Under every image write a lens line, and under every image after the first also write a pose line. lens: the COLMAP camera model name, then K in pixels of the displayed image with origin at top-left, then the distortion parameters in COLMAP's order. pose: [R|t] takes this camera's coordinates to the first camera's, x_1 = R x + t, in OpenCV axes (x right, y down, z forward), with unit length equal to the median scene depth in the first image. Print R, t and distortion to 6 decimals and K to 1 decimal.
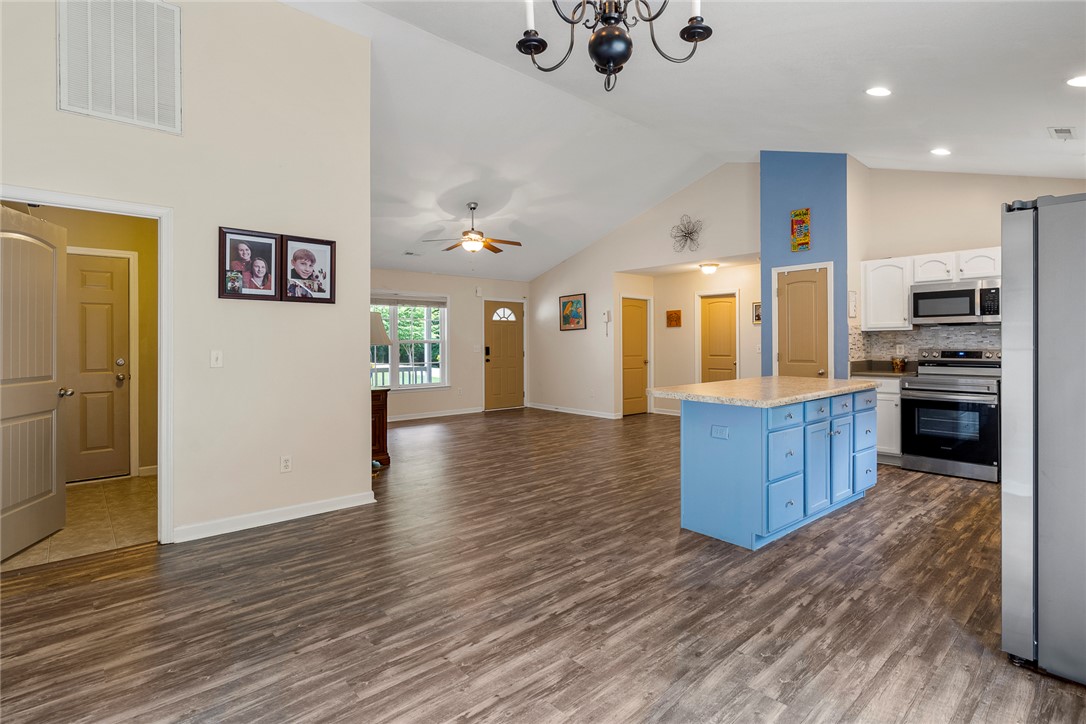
lens RADIAL K [[531.0, 0, 581.7], [0, 531.0, 347.7], [0, 0, 1]] dist [-0.008162, 0.003021]
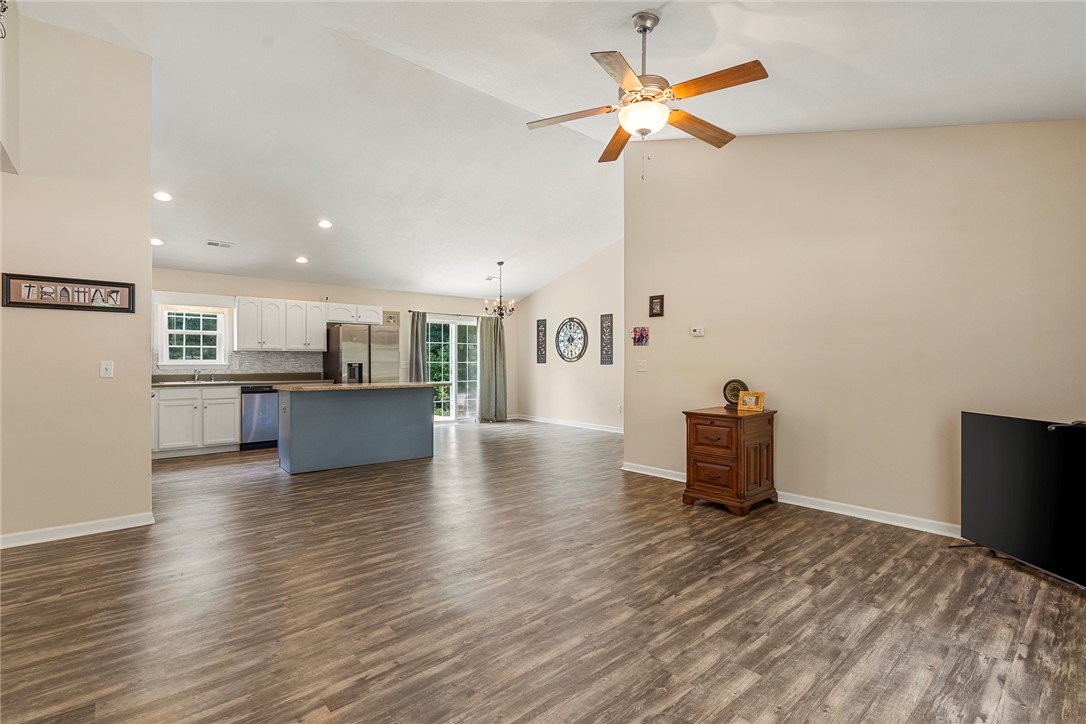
lens RADIAL K [[500.0, 0, 530.7], [0, 500.0, 370.6], [0, 0, 1]] dist [-0.007111, 0.001854]
pose [[-0.997688, 0.003995, 0.067839, -0.190862], [0.005769, 0.999646, 0.025973, -0.006802], [-0.067711, 0.026305, -0.997358, 1.865218]]
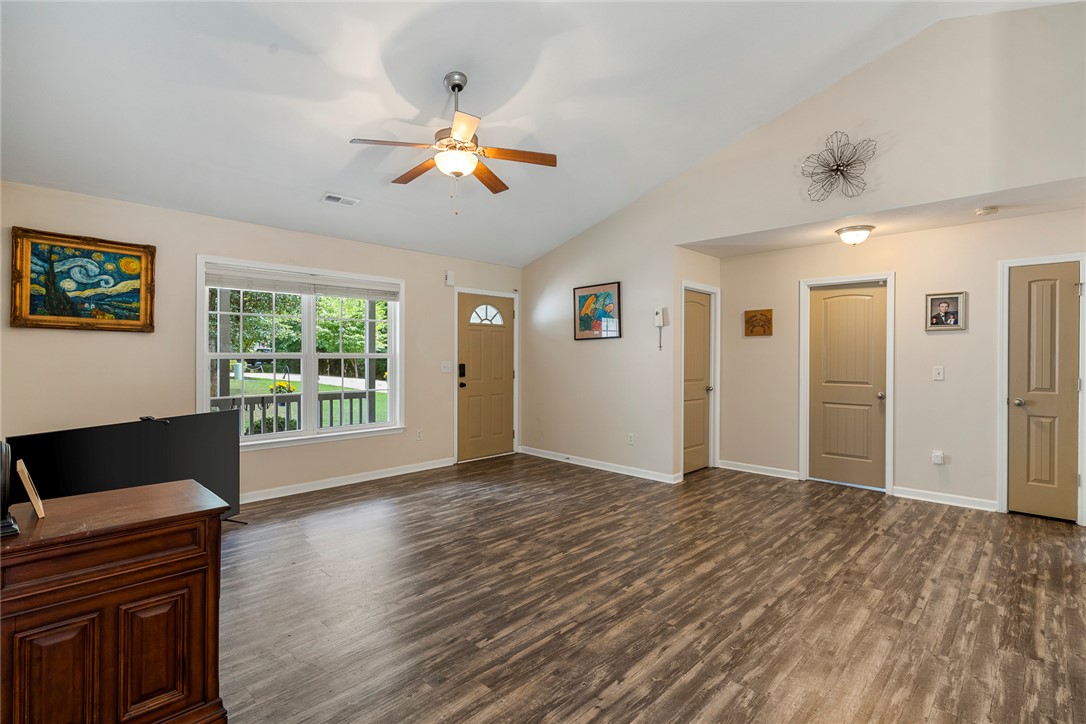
lens RADIAL K [[500.0, 0, 540.8], [0, 500.0, 368.8], [0, 0, 1]] dist [-0.007111, 0.001854]
pose [[0.999503, 0.007588, 0.030582, -0.188166], [-0.008174, 0.999785, 0.019079, -0.015834], [-0.030431, -0.019320, 0.999350, 0.719908]]
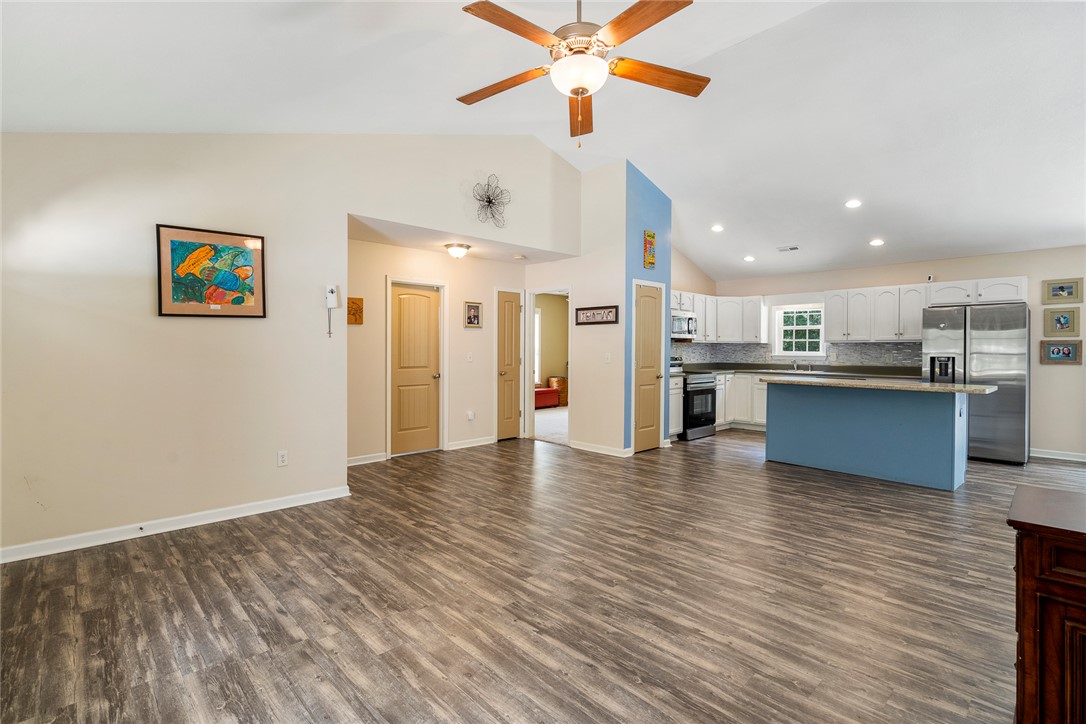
lens RADIAL K [[500.0, 0, 539.4], [0, 500.0, 350.5], [0, 0, 1]] dist [-0.007111, 0.001854]
pose [[0.013644, 0.003505, 0.999901, -0.722111], [0.005733, 0.999977, -0.003583, -0.009032], [-0.999890, 0.005781, 0.013623, 1.364137]]
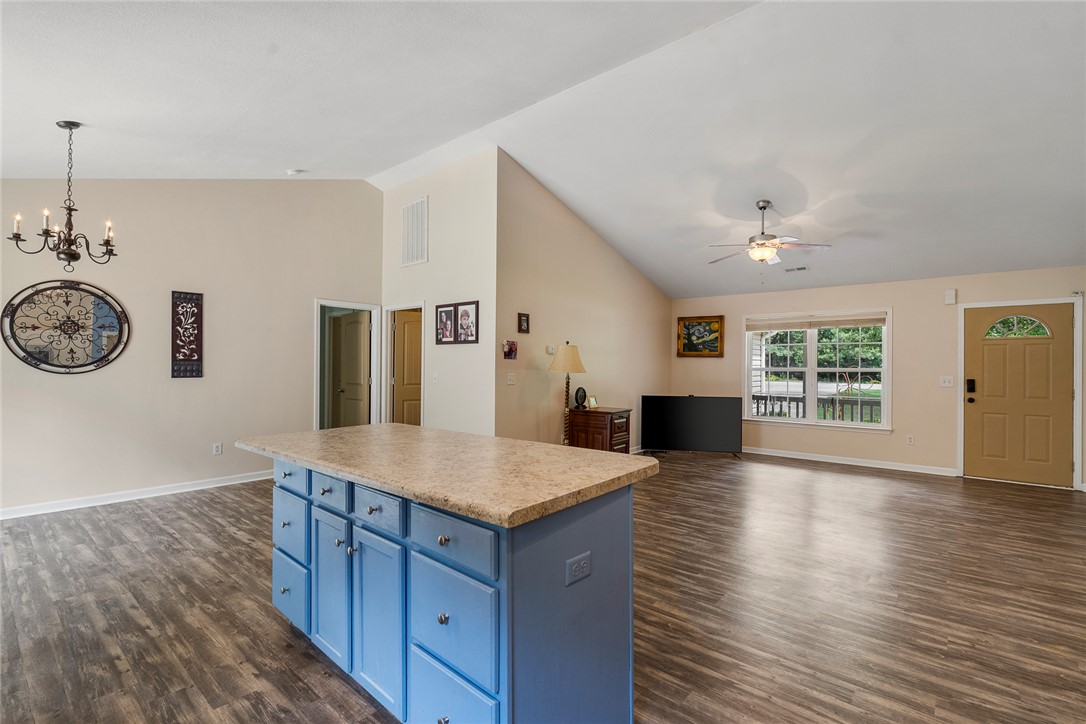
lens RADIAL K [[500.0, 0, 547.3], [0, 500.0, 357.8], [0, 0, 1]] dist [-0.007111, 0.001854]
pose [[0.103422, -0.012114, -0.994564, 0.699401], [-0.016565, 0.999766, -0.013900, -0.019611], [0.994500, 0.017913, 0.103197, 0.793230]]
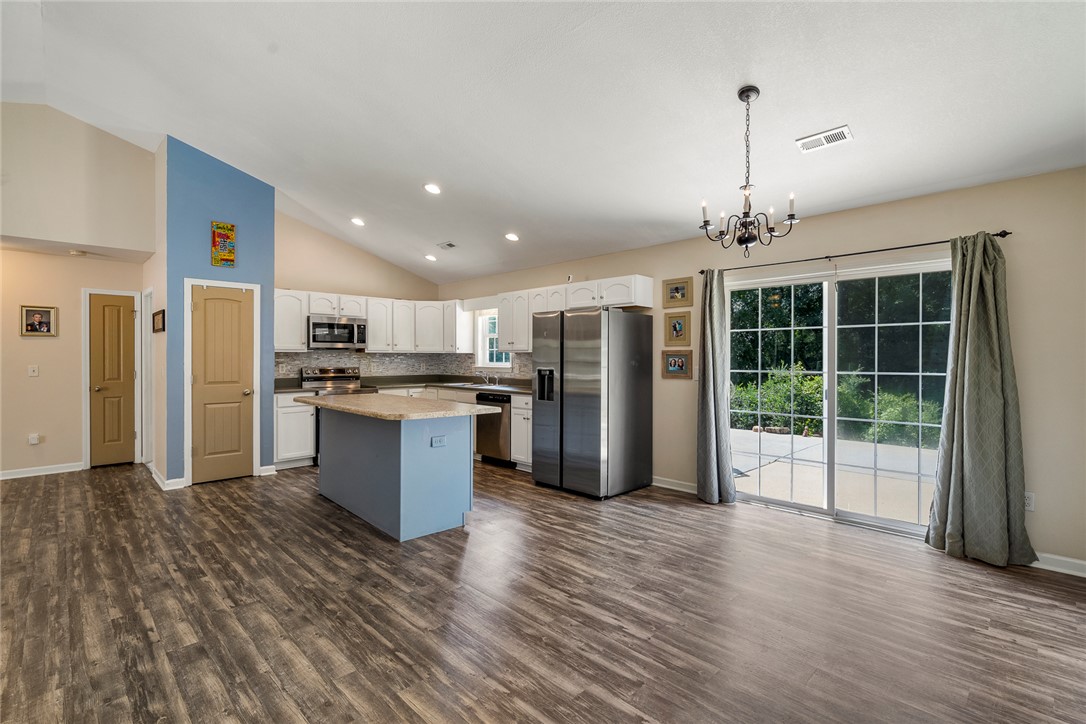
lens RADIAL K [[500.0, 0, 543.1], [0, 500.0, 355.4], [0, 0, 1]] dist [-0.007111, 0.001854]
pose [[-0.014941, 0.008916, 0.999849, -0.543900], [0.007408, 0.999934, -0.008806, -0.012784], [-0.999861, 0.007275, -0.015006, 0.496278]]
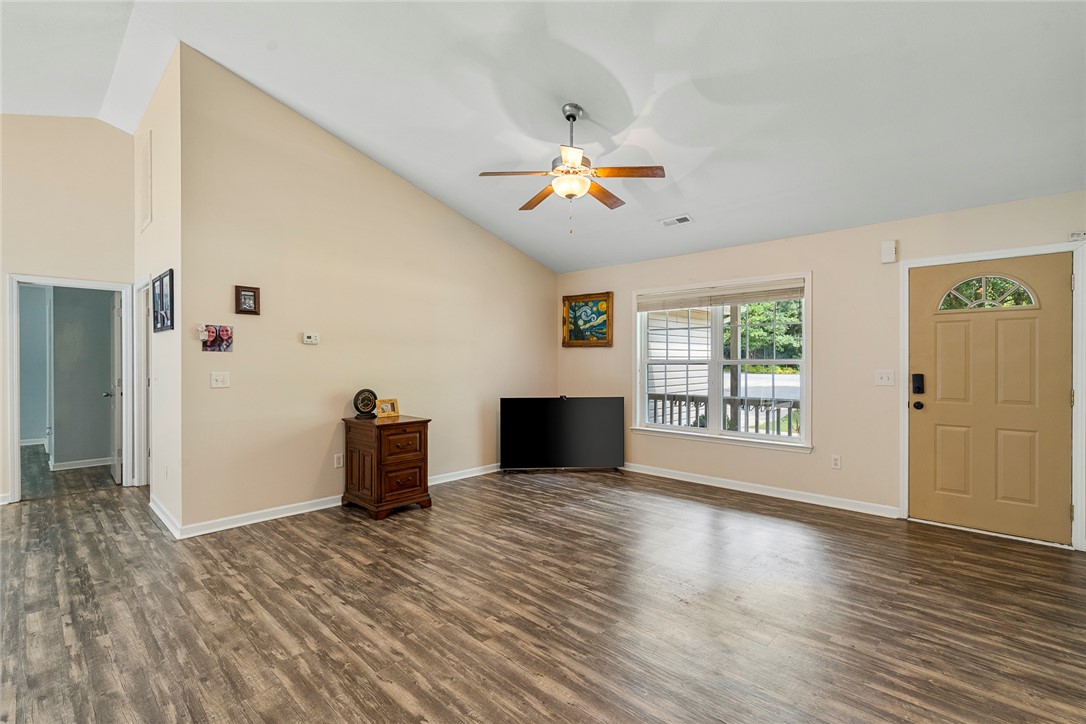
lens RADIAL K [[500.0, 0, 548.2], [0, 500.0, 358.7], [0, 0, 1]] dist [-0.007111, 0.001854]
pose [[0.046414, -0.000240, -0.998922, 0.401379], [-0.006255, 0.999980, -0.000531, -0.021828], [0.998903, 0.006273, 0.046412, 1.273589]]
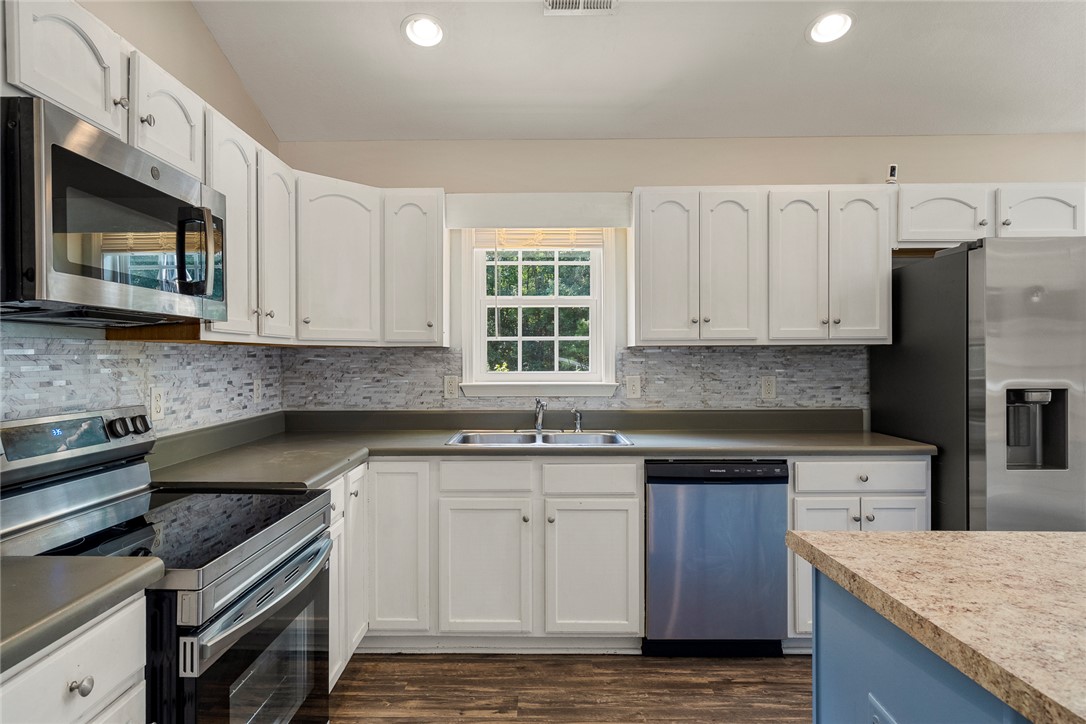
lens RADIAL K [[633.0, 0, 529.9], [0, 633.0, 357.8], [0, 0, 1]] dist [0.004109, 0.000565]
pose [[-0.711920, 0.009788, 0.702192, 0.345496], [0.014751, 0.999891, 0.001019, -0.022060], [-0.702106, 0.011083, -0.711987, 1.066880]]
